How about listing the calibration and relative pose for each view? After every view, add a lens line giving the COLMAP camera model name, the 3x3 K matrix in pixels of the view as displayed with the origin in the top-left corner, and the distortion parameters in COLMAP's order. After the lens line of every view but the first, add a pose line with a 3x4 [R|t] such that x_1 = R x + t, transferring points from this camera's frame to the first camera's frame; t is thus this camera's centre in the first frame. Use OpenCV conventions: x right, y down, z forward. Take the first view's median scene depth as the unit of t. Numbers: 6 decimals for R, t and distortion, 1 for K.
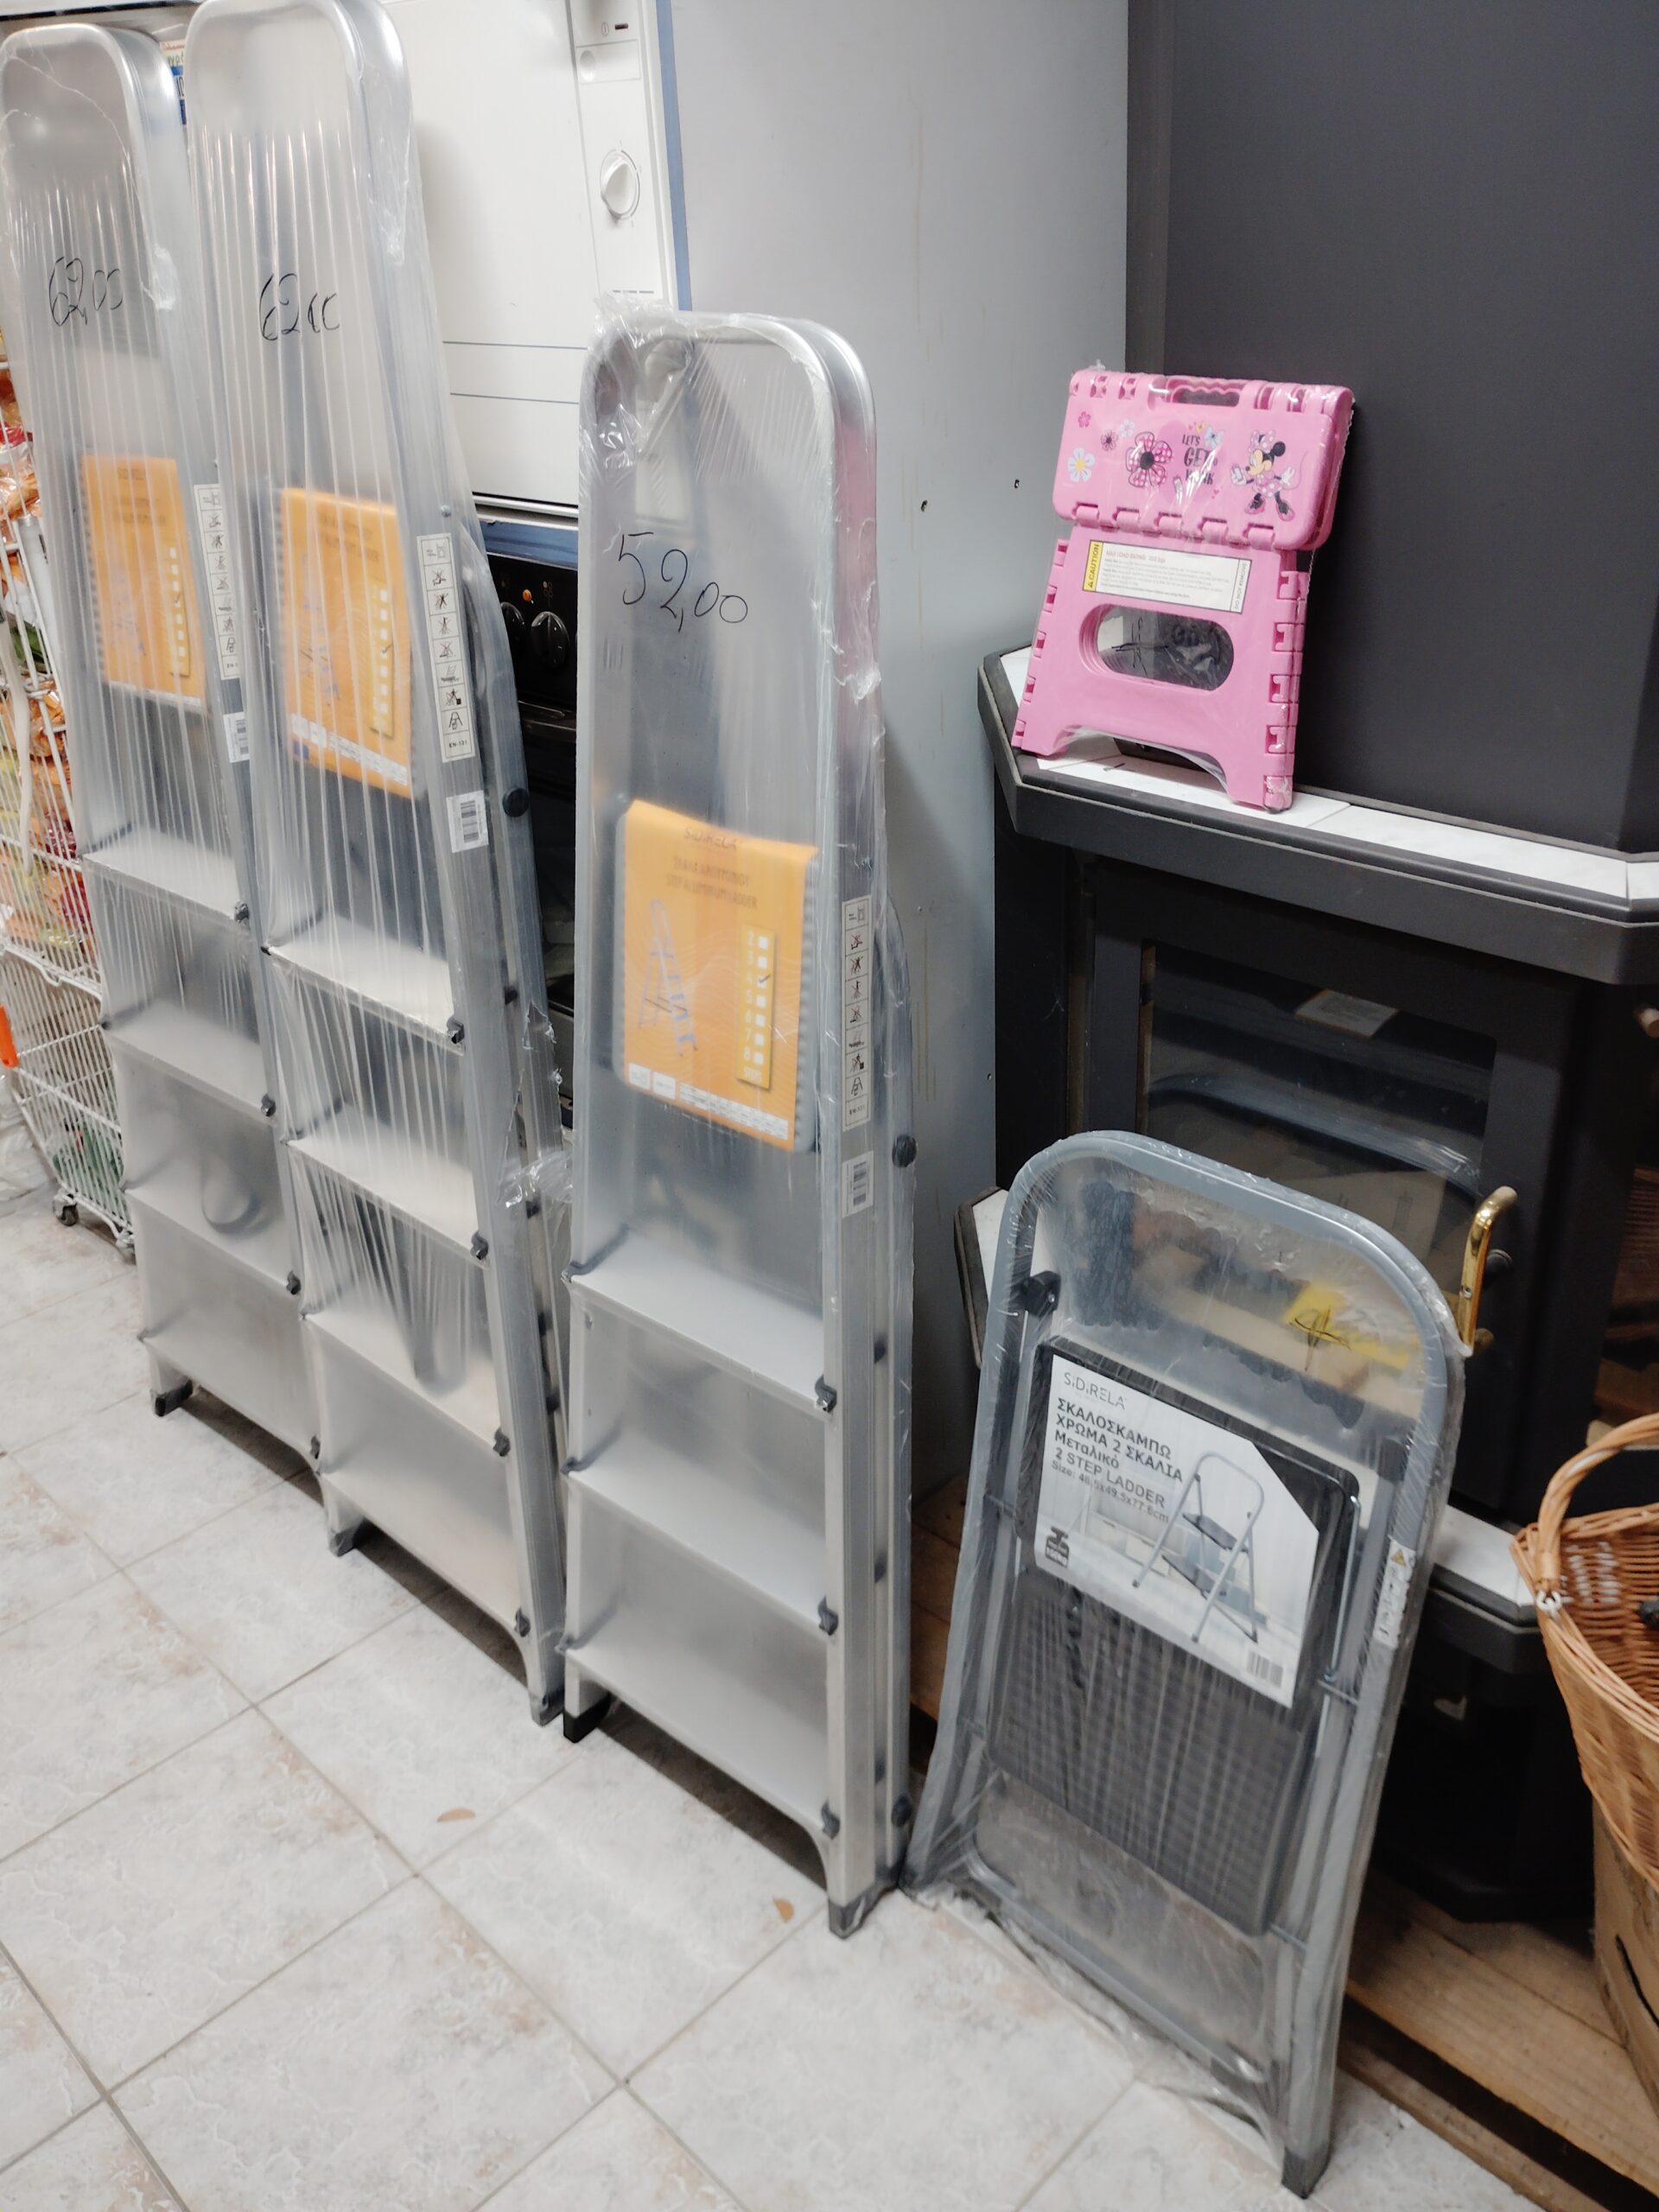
lens RADIAL K [[1849.2, 0, 824.7], [0, 1849.2, 1097.3], [0, 0, 1]] dist [0.064946, -0.087241]
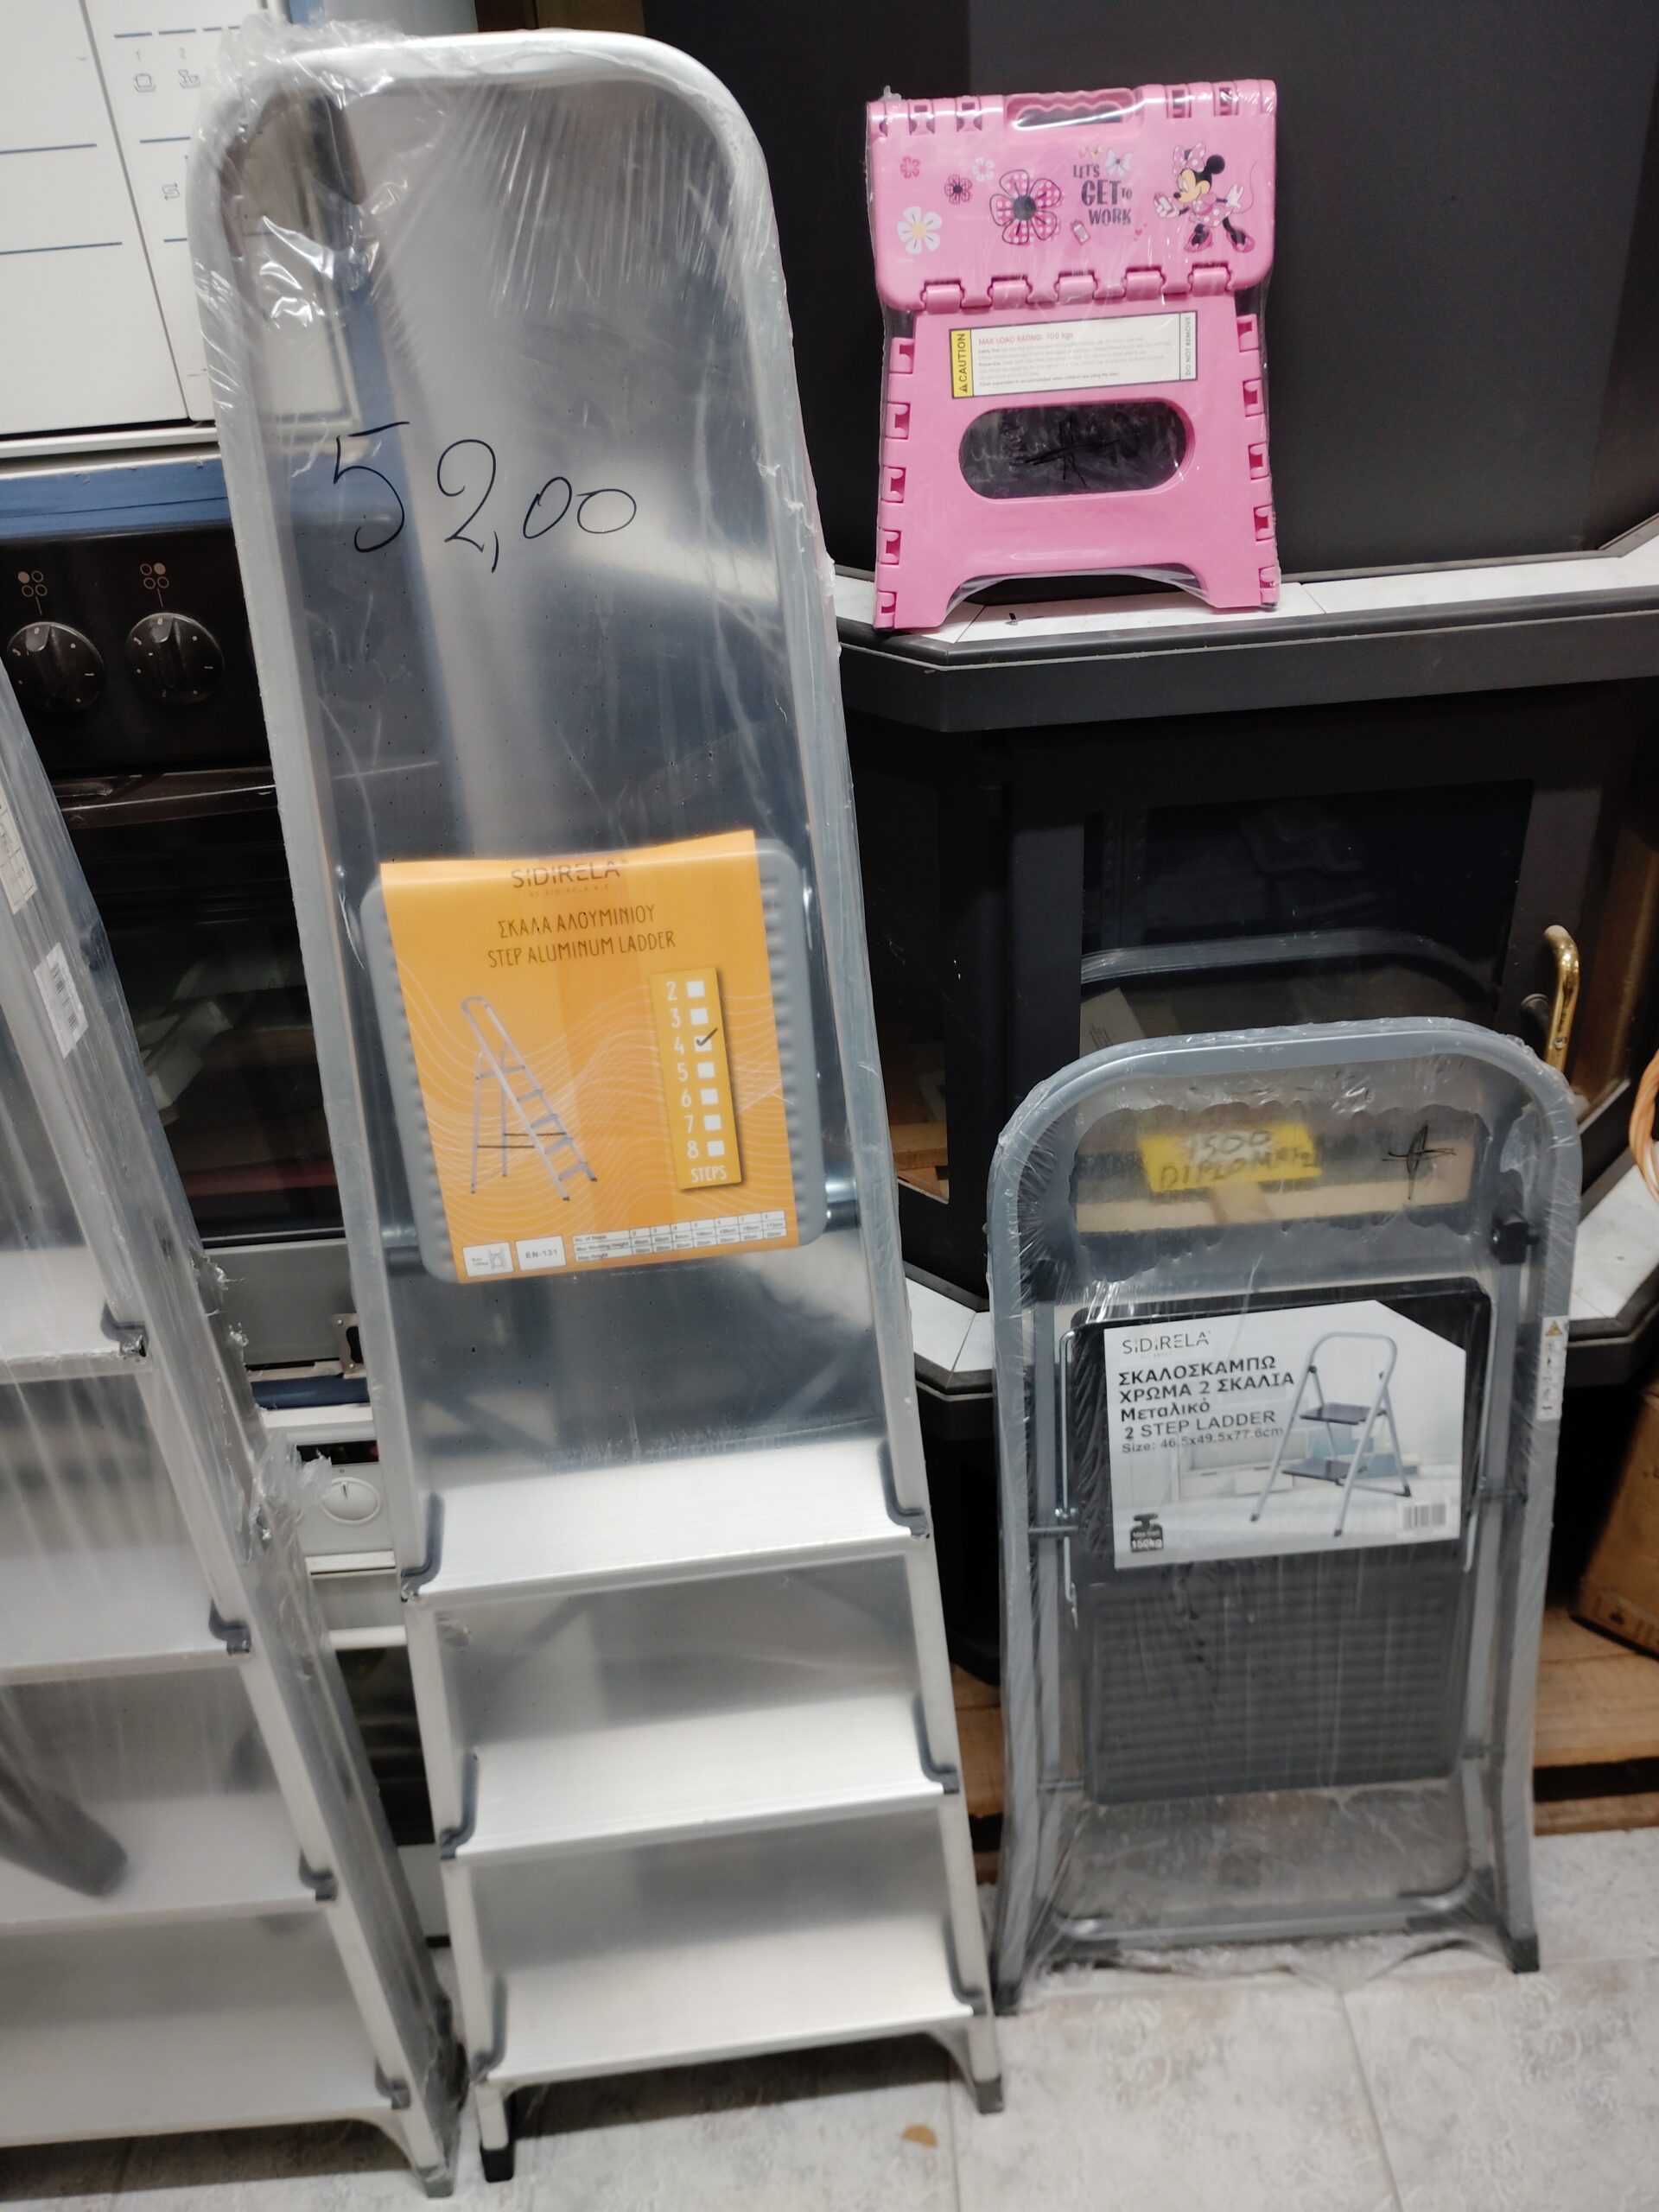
lens RADIAL K [[1849.2, 0, 824.9], [0, 1849.2, 1116.3], [0, 0, 1]] dist [0.064946, -0.087241]
pose [[0.676082, -0.390611, 0.624769, -0.467042], [0.362416, 0.914548, 0.179602, -0.151404], [-0.641536, 0.105001, 0.759873, 0.458021]]
